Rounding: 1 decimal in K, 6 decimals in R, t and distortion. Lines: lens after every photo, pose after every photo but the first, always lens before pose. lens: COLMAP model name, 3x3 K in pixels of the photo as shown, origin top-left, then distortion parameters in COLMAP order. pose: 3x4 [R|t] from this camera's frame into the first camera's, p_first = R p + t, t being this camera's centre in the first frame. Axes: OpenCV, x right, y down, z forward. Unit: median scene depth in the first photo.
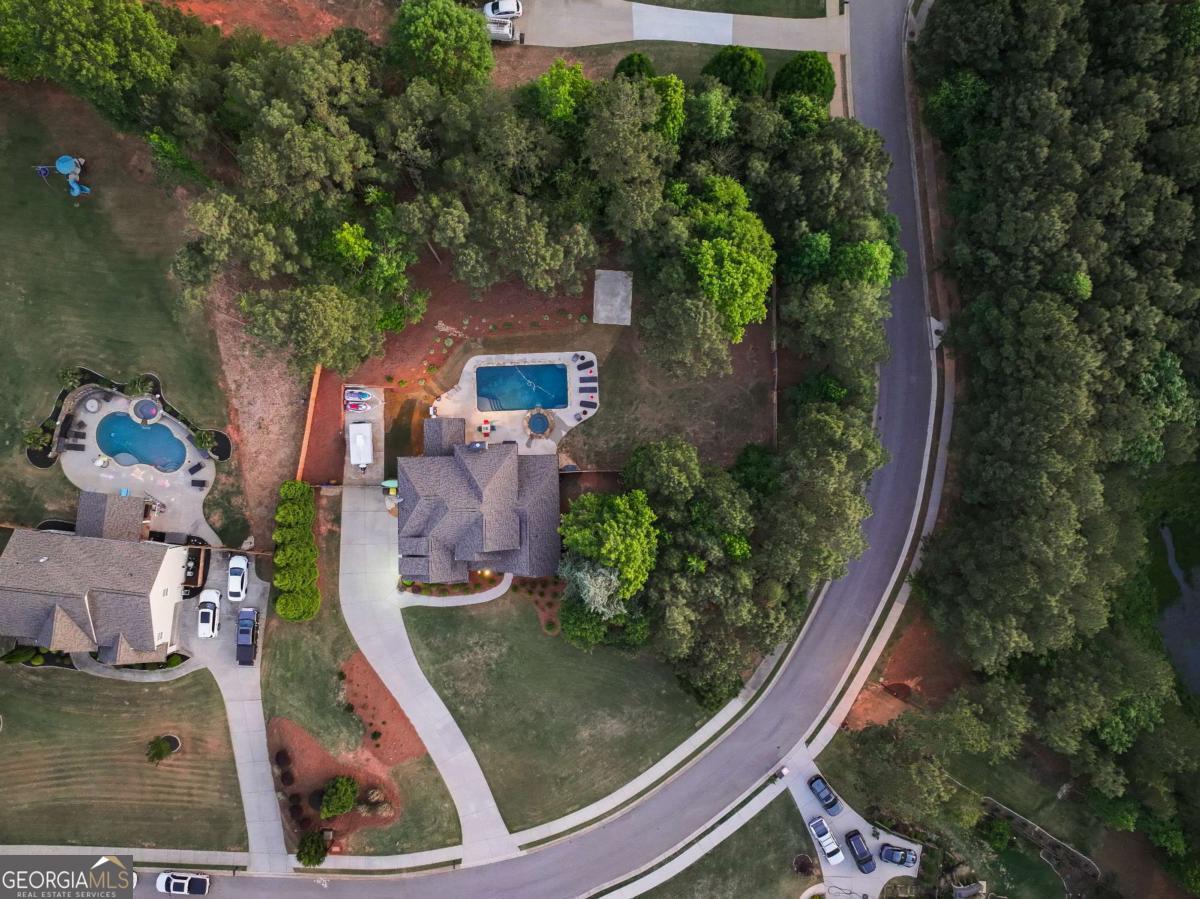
lens RADIAL K [[953.6, 0, 601.5], [0, 953.6, 450.9], [0, 0, 1]] dist [0.003872, 0.003758]
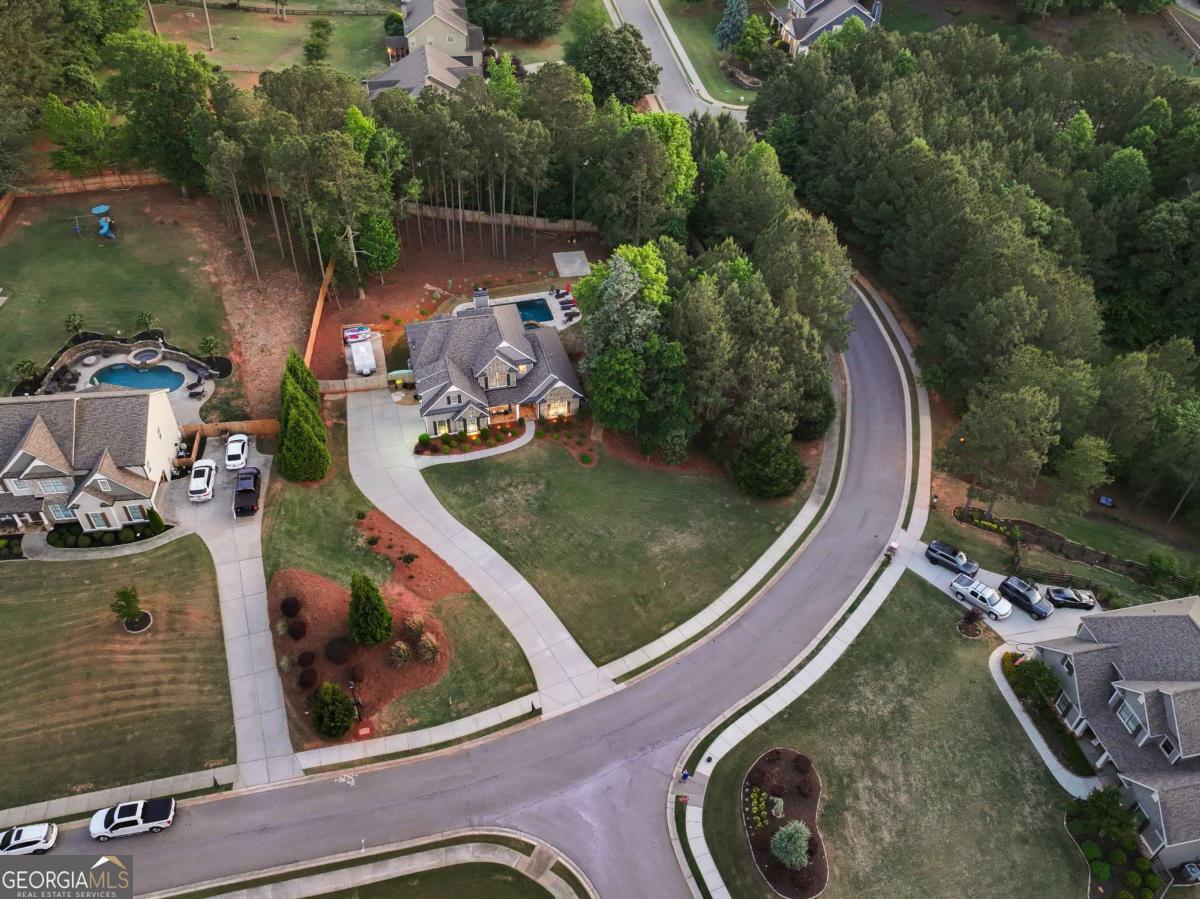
lens RADIAL K [[953.6, 0, 601.5], [0, 953.6, 450.9], [0, 0, 1]] dist [0.003872, 0.003758]
pose [[0.969602, -0.163225, 0.182287, -0.207245], [0.244564, 0.669971, -0.700947, 0.835245], [-0.007715, 0.724221, 0.689525, 0.367466]]
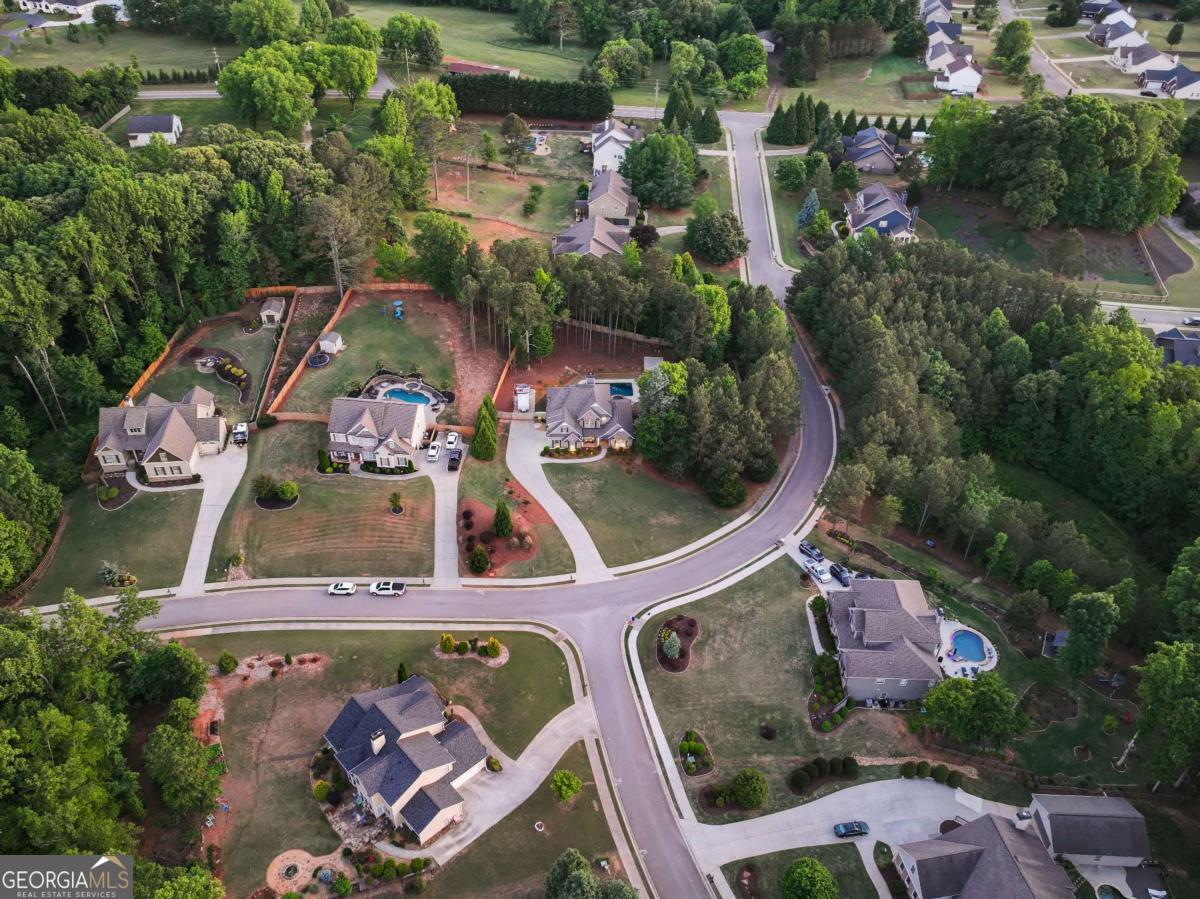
lens RADIAL K [[953.6, 0, 601.5], [0, 953.6, 450.9], [0, 0, 1]] dist [0.003872, 0.003758]
pose [[0.999789, -0.008049, 0.018894, -0.135904], [0.019722, 0.632884, -0.773995, 1.487930], [-0.005728, 0.774205, 0.632909, -0.100293]]
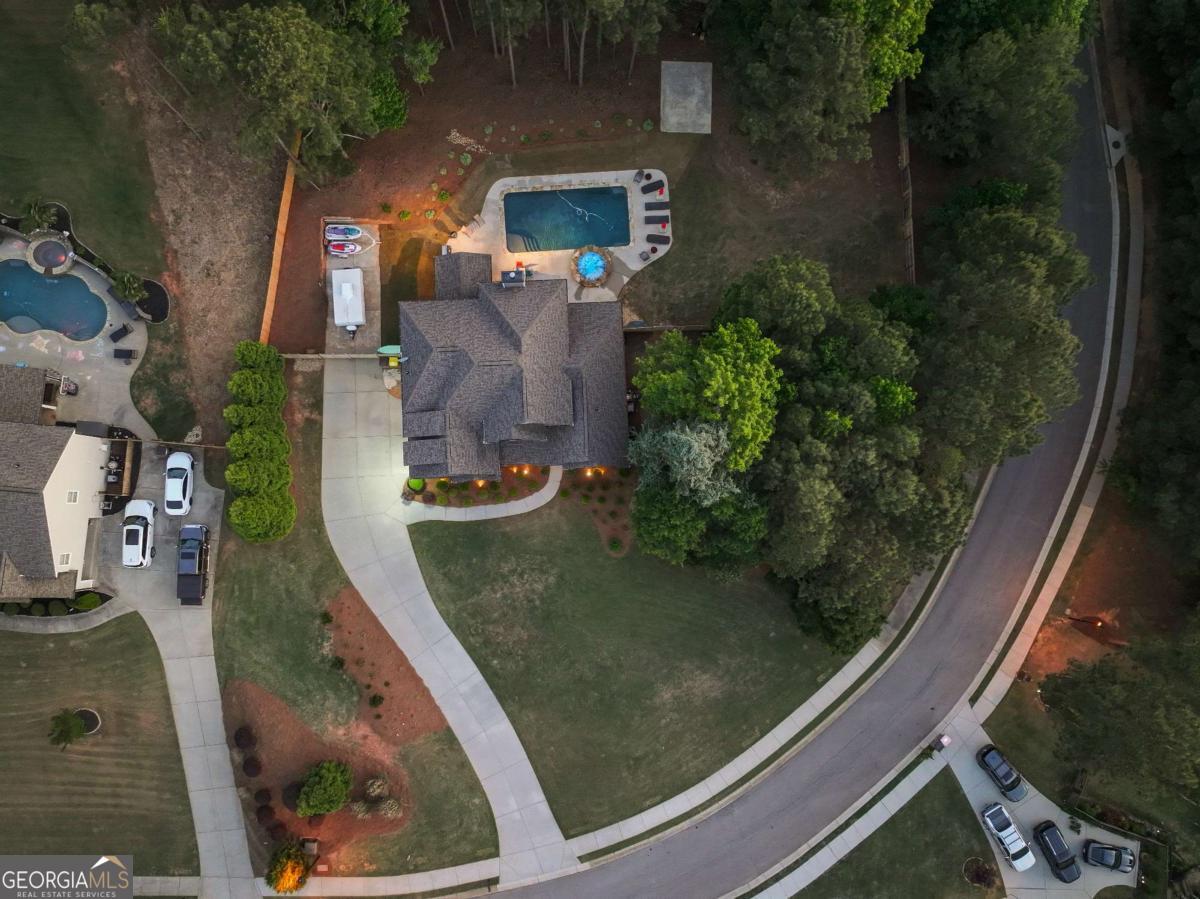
lens RADIAL K [[953.6, 0, 601.5], [0, 953.6, 450.9], [0, 0, 1]] dist [0.003872, 0.003758]
pose [[0.999609, -0.027916, 0.001275, -0.063579], [0.027945, 0.998447, -0.048187, 0.149549], [0.000072, 0.048204, 0.998838, 0.279062]]
